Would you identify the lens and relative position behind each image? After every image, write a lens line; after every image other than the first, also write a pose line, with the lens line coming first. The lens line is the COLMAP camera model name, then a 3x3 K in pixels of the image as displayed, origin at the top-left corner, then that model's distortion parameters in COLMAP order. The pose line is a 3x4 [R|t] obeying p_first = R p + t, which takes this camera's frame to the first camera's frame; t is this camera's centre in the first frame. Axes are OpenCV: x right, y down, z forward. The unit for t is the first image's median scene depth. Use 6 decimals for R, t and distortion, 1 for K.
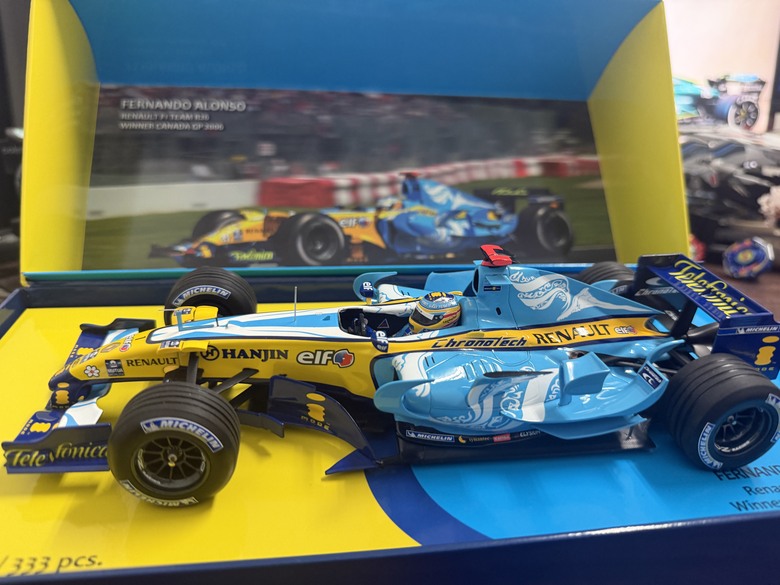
lens RADIAL K [[568.7, 0, 385.4], [0, 568.7, 299.6], [0, 0, 1]] dist [0.071277, -0.205633]
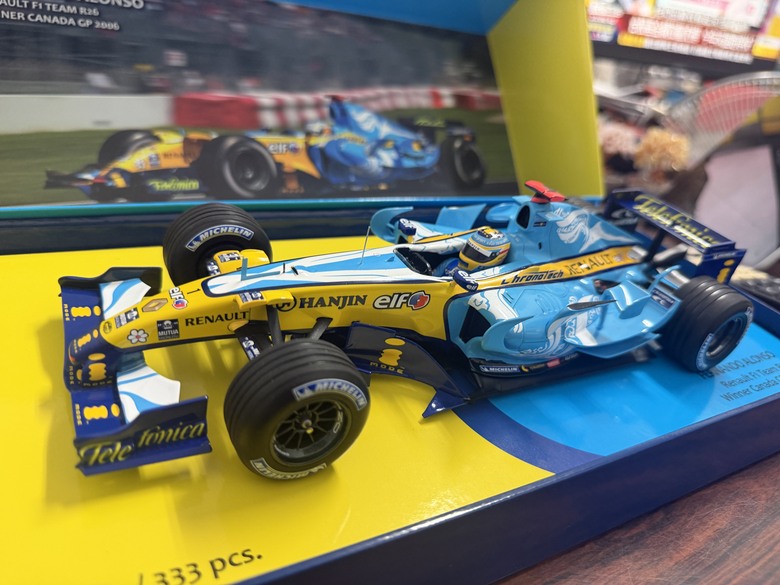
lens RADIAL K [[574.9, 0, 393.8], [0, 574.9, 288.2], [0, 0, 1]] dist [0.089674, -0.296559]
pose [[0.927500, -0.057026, 0.369448, -0.426875], [0.016874, 0.993675, 0.111015, -0.023549], [-0.373442, -0.096732, 0.922596, 0.105466]]
